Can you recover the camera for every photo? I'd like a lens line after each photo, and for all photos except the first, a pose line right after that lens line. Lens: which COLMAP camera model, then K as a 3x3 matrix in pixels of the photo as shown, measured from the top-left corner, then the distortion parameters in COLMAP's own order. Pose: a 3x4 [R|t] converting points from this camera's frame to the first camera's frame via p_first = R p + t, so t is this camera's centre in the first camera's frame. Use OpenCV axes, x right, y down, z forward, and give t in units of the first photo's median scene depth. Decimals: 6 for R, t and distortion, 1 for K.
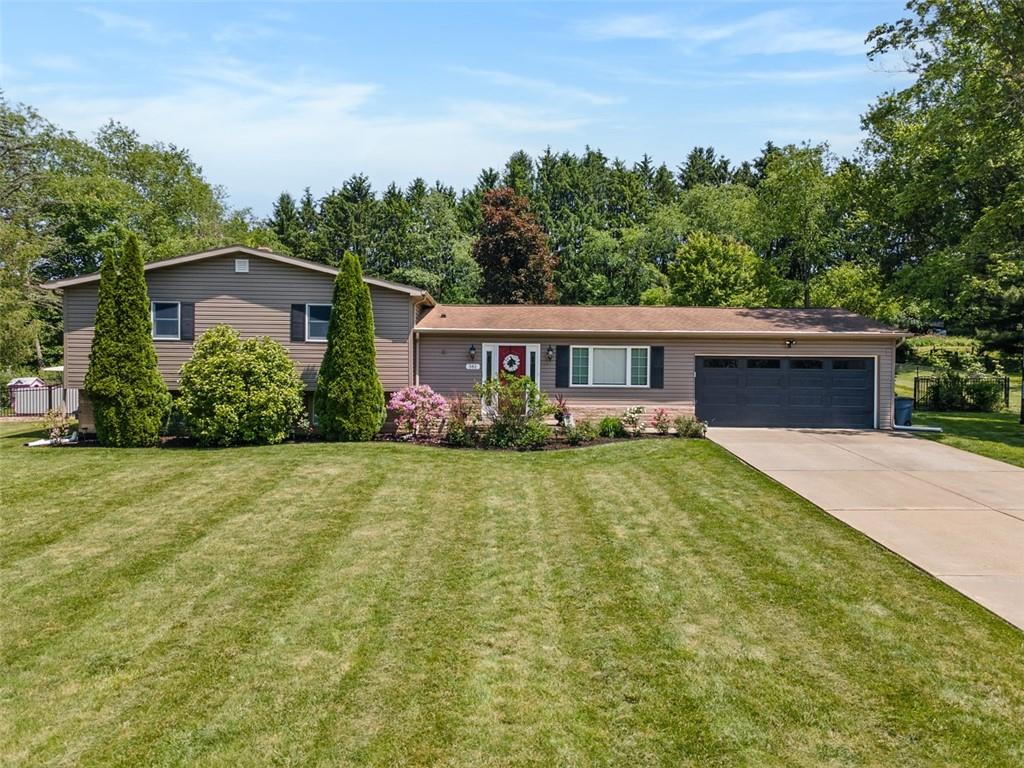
lens RADIAL K [[744.1, 0, 512.0], [0, 744.1, 380.4], [0, 0, 1]] dist [0.032963, 0.014606]
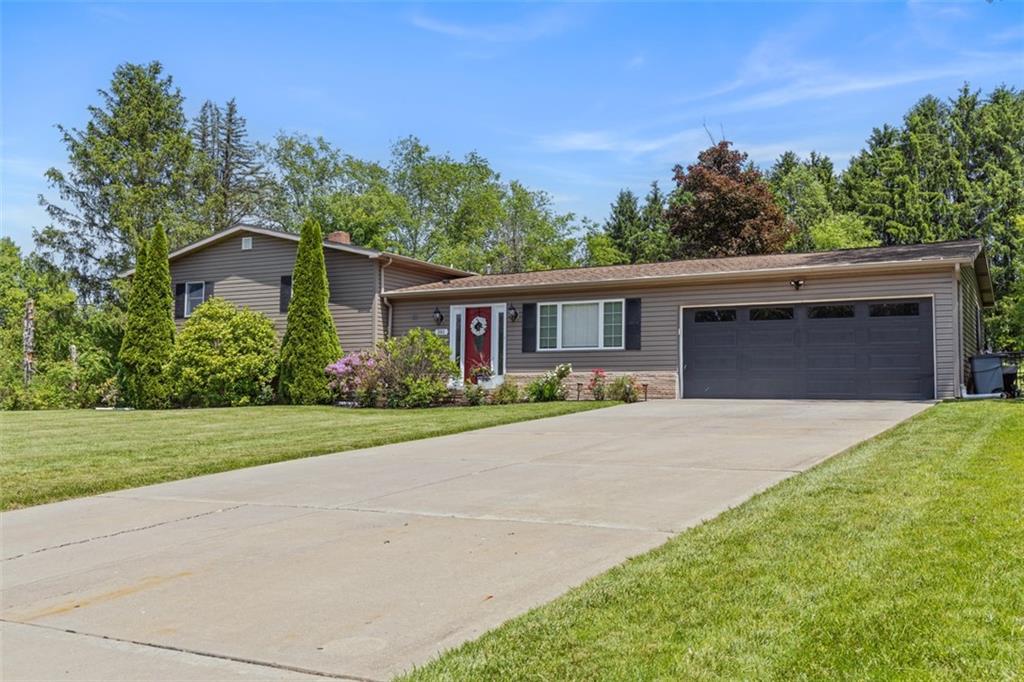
lens RADIAL K [[992.9, 0, 515.2], [0, 992.9, 342.8], [0, 0, 1]] dist [-0.009443, 0.000000]
pose [[0.852942, -0.036812, -0.520706, 0.646395], [-0.015532, 0.995279, -0.095805, 0.107681], [0.521775, 0.089804, 0.848343, 0.025032]]
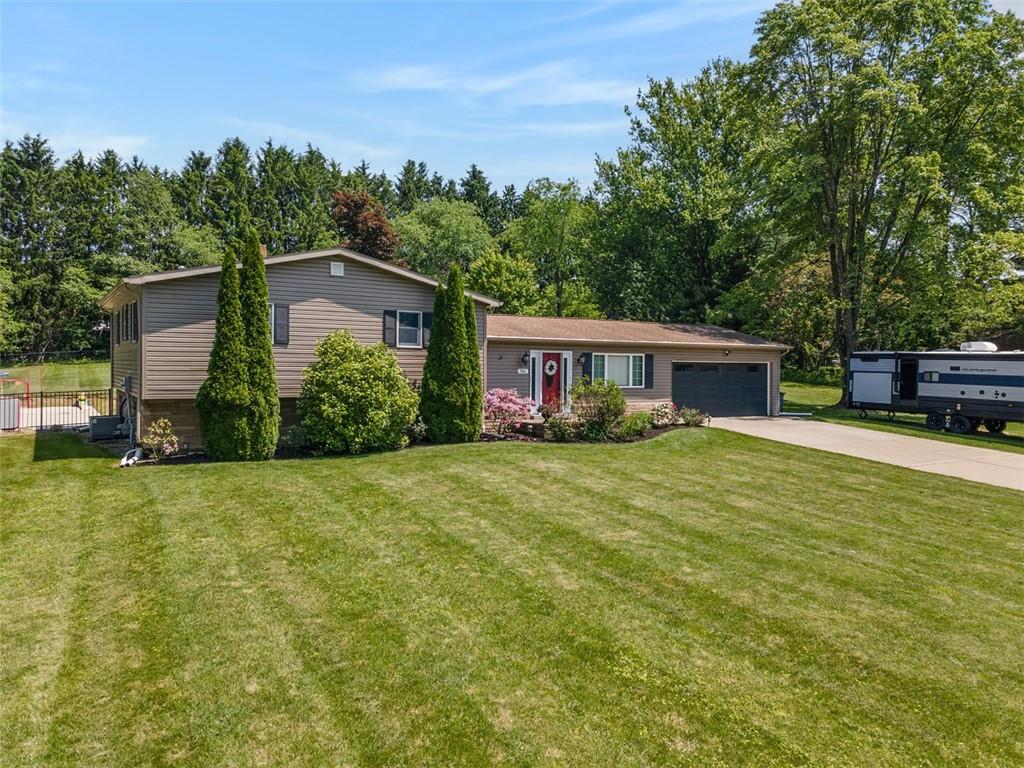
lens RADIAL K [[744.1, 0, 512.3], [0, 744.1, 380.6], [0, 0, 1]] dist [0.032963, 0.014606]
pose [[0.871715, -0.009686, 0.489917, -0.606388], [0.009426, 0.999951, 0.002998, -0.007955], [-0.489922, 0.002004, 0.871764, 0.038778]]
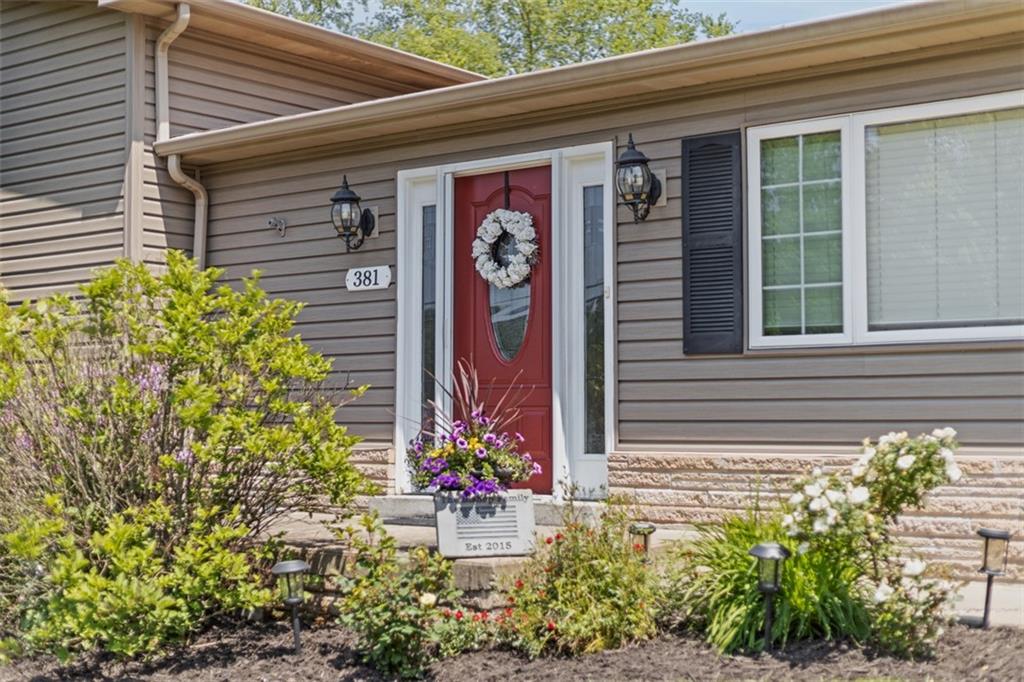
lens RADIAL K [[1448.2, 0, 512.2], [0, 1448.2, 341.2], [0, 0, 1]] dist [0.018125, 0.000000]
pose [[0.763623, -0.047869, -0.643885, 0.264995], [-0.005582, 0.996721, -0.080721, 0.035940], [0.645638, 0.065235, 0.760852, 0.686091]]
